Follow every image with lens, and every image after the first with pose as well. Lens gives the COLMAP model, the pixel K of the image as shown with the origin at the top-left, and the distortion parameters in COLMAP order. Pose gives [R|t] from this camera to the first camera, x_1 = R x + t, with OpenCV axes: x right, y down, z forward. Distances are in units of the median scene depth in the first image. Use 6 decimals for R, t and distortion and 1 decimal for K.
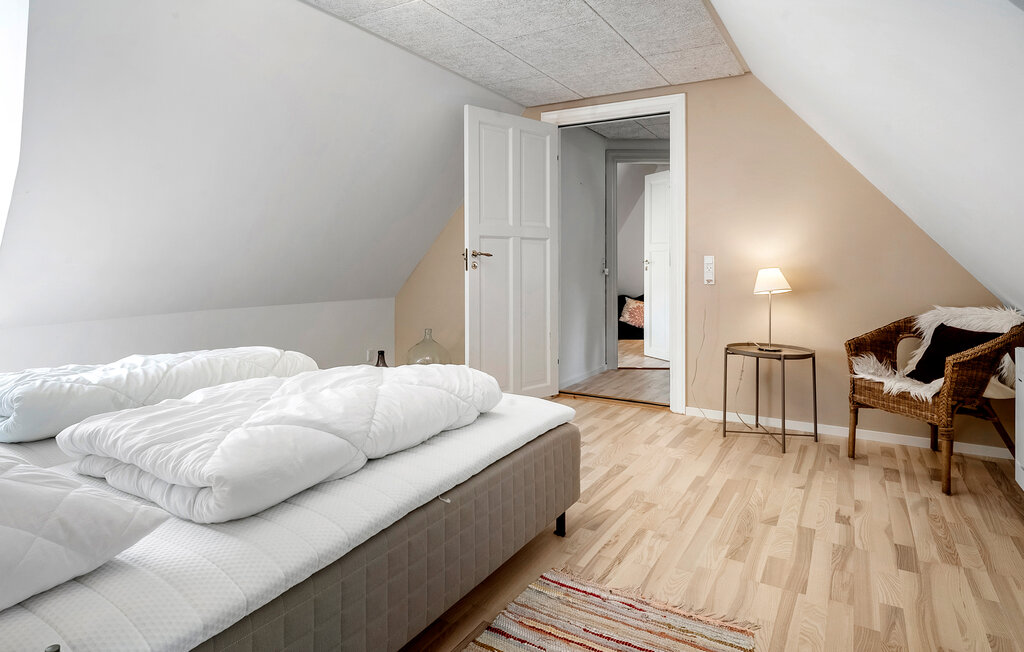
lens RADIAL K [[576.4, 0, 512.0], [0, 576.4, 326.0], [0, 0, 1]] dist [-0.001186, -0.000651]
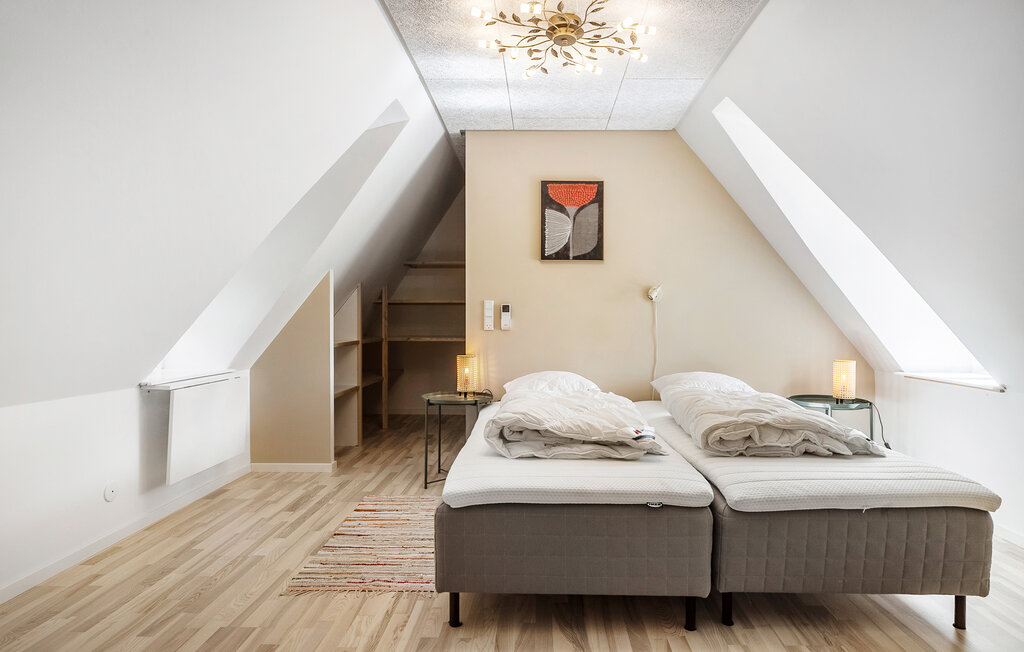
lens RADIAL K [[599.4, 0, 512.0], [0, 599.4, 326.0], [0, 0, 1]] dist [0.000585, 0.000295]
pose [[-0.885670, -0.003094, -0.464305, 0.497677], [-0.065133, 0.990918, 0.117639, -0.265184], [0.459724, 0.134431, -0.877828, 1.999636]]
